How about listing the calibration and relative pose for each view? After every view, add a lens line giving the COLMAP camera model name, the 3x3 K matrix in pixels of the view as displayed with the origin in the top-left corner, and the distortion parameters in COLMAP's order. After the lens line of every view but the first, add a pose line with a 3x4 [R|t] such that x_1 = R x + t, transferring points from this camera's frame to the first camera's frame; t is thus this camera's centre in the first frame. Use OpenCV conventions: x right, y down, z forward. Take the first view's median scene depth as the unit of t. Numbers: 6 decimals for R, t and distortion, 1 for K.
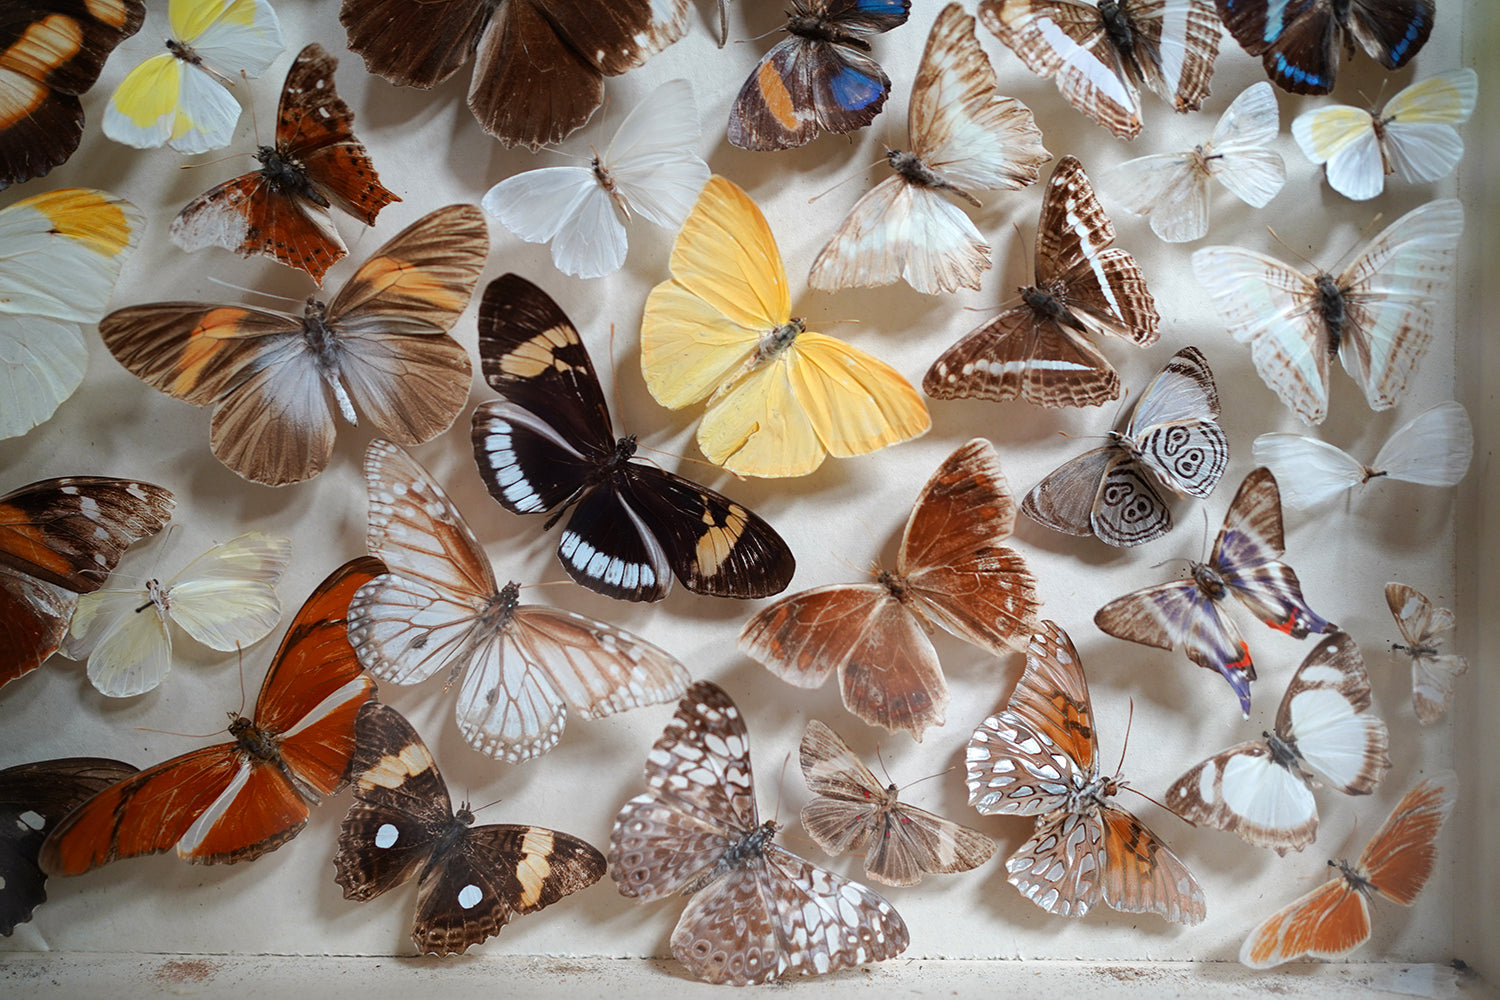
lens RADIAL K [[1512.7, 0, 757.3], [0, 1512.7, 499.0], [0, 0, 1]] dist [0.019598, 0.000000]
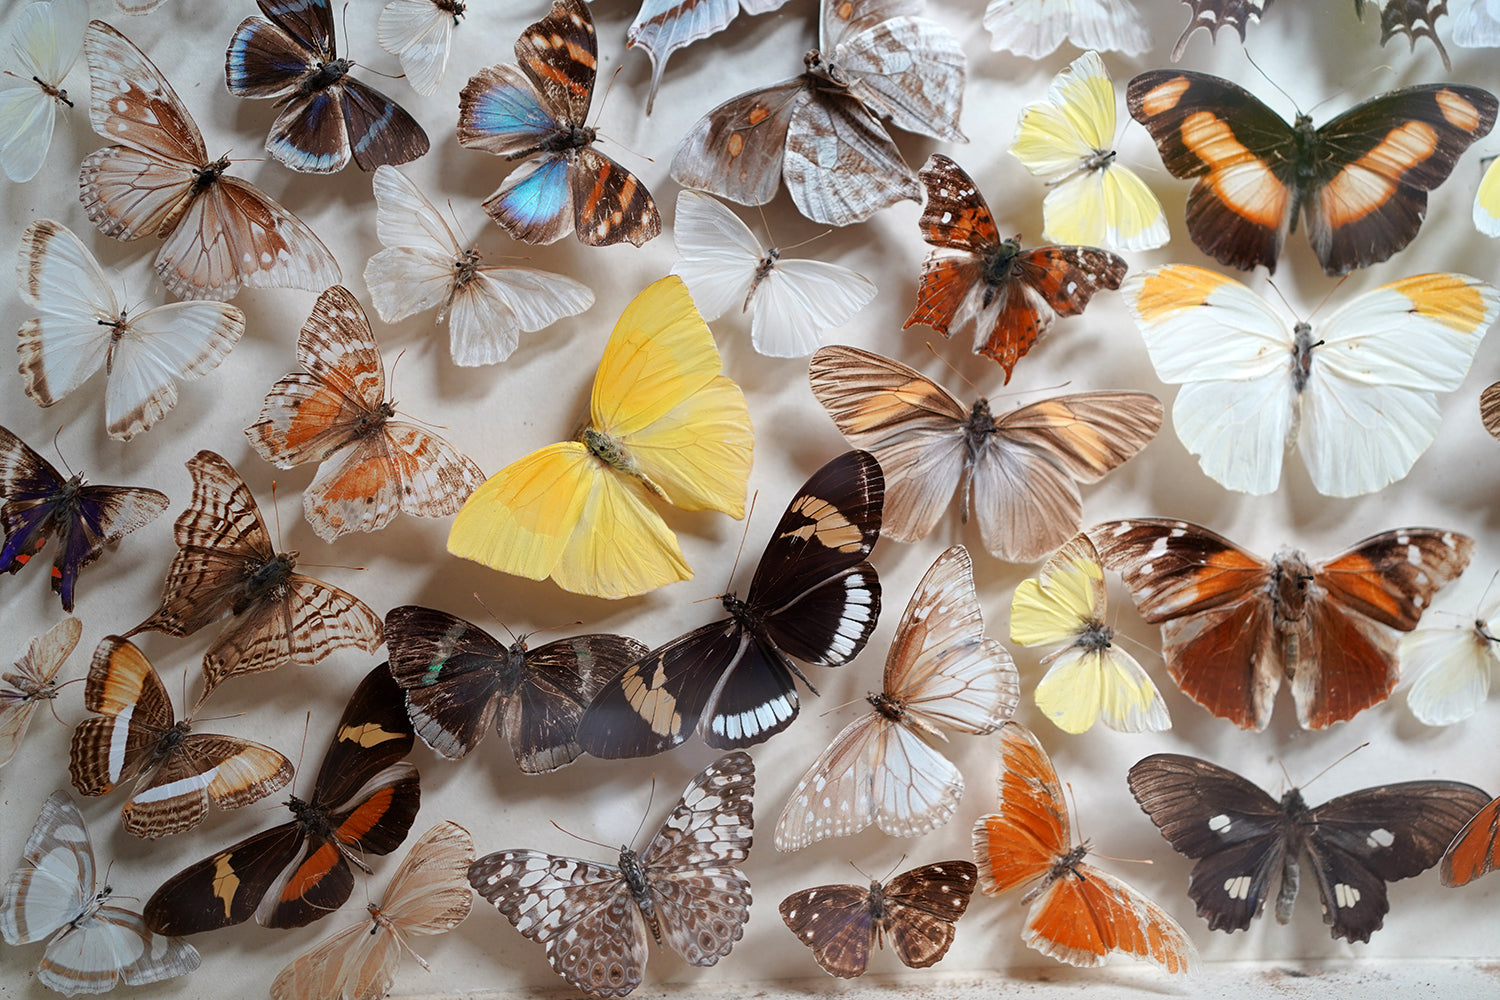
lens RADIAL K [[1512.7, 0, 740.5], [0, 1512.7, 488.0], [0, 0, 1]] dist [0.019598, 0.000000]
pose [[0.994174, -0.015507, 0.106667, -1.079257], [0.018949, 0.999329, -0.031334, -0.018771], [-0.106110, 0.033173, 0.993801, -0.064087]]
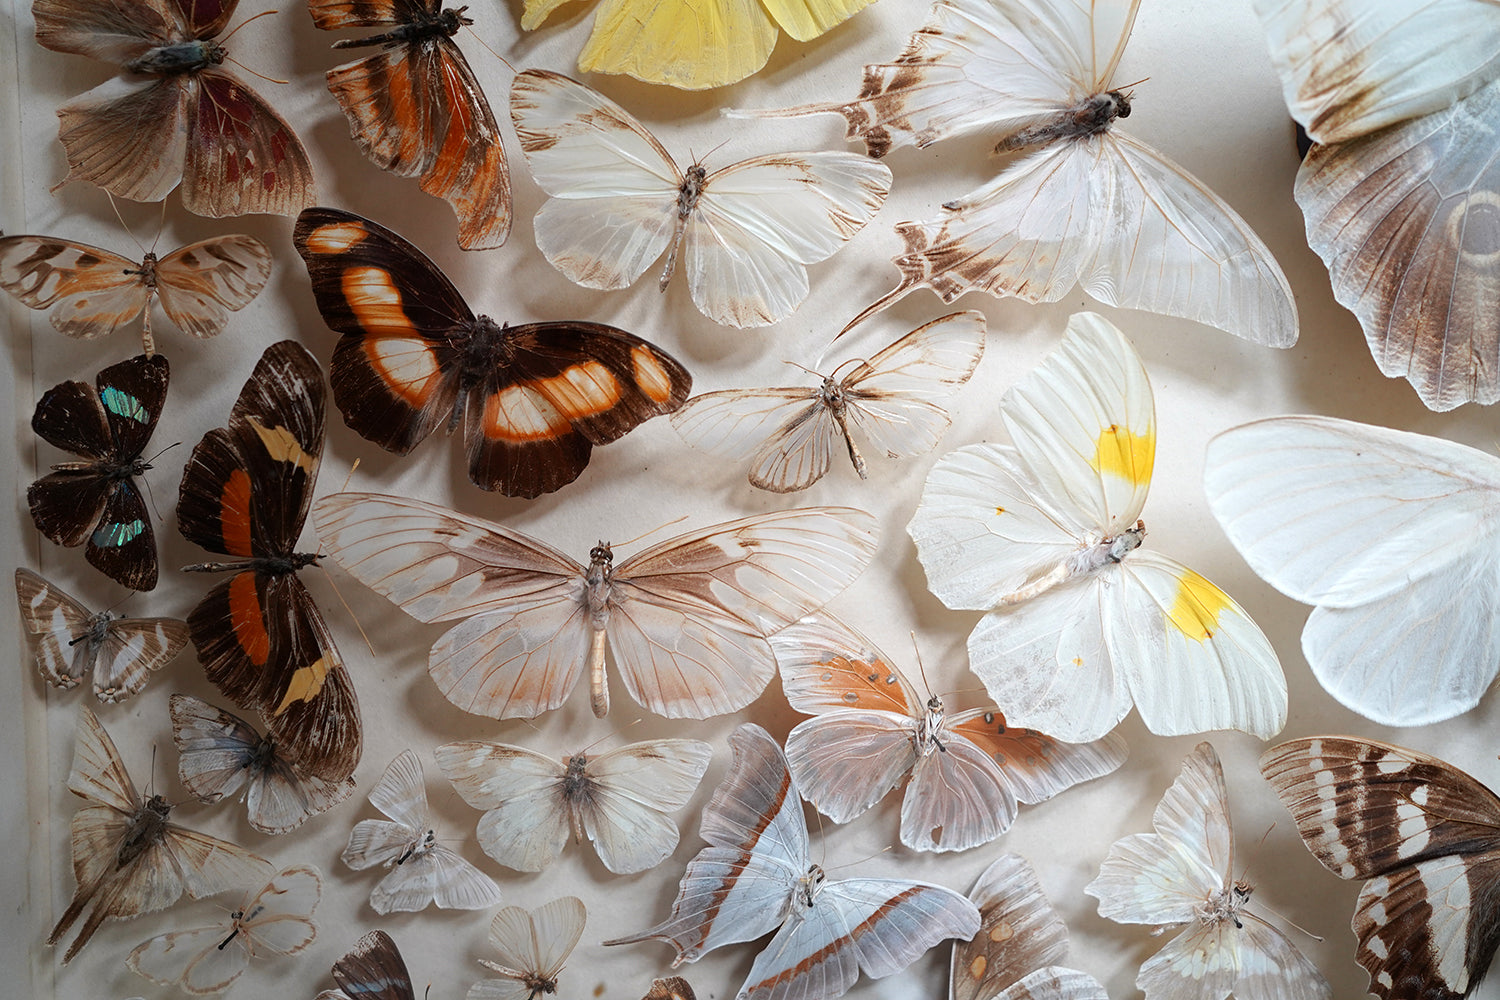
lens RADIAL K [[1512.7, 0, 738.6], [0, 1512.7, 454.1], [0, 0, 1]] dist [0.019598, 0.000000]
pose [[0.999610, -0.005045, 0.027483, -1.061313], [0.003514, 0.998455, 0.055455, -0.796772], [-0.027720, -0.055337, 0.998083, 0.053192]]
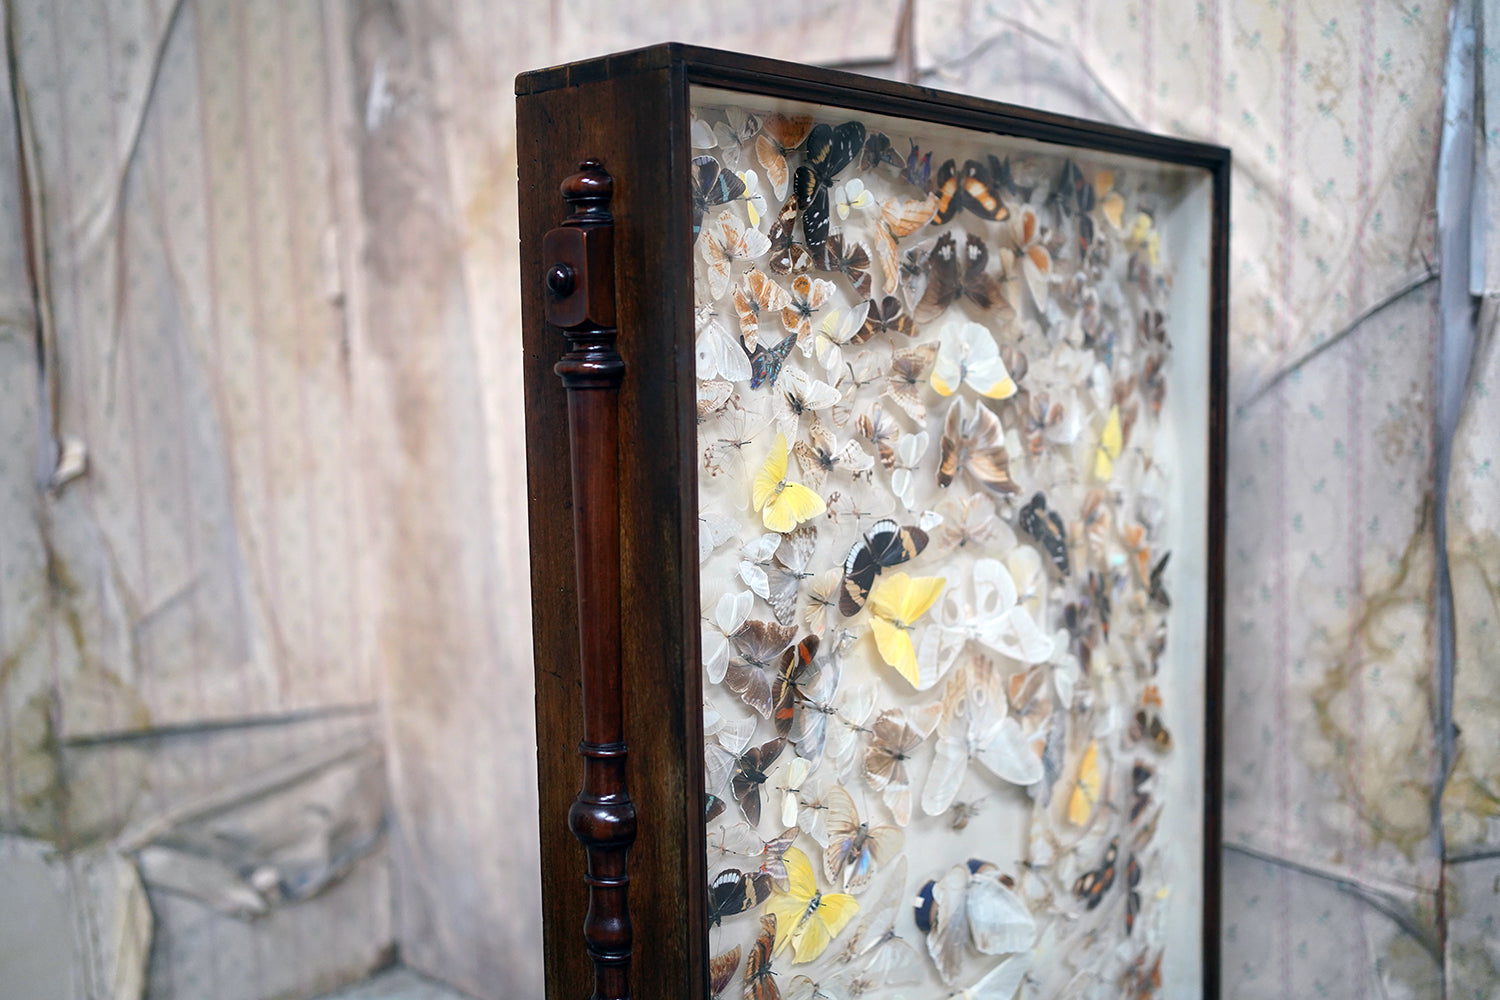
lens RADIAL K [[1512.7, 0, 751.0], [0, 1512.7, 507.3], [0, 0, 1]] dist [0.019598, 0.000000]
pose [[0.658799, -0.091878, 0.746687, -3.436836], [0.033307, 0.995103, 0.093058, -2.221875], [-0.751581, -0.036437, 0.658633, -0.945493]]
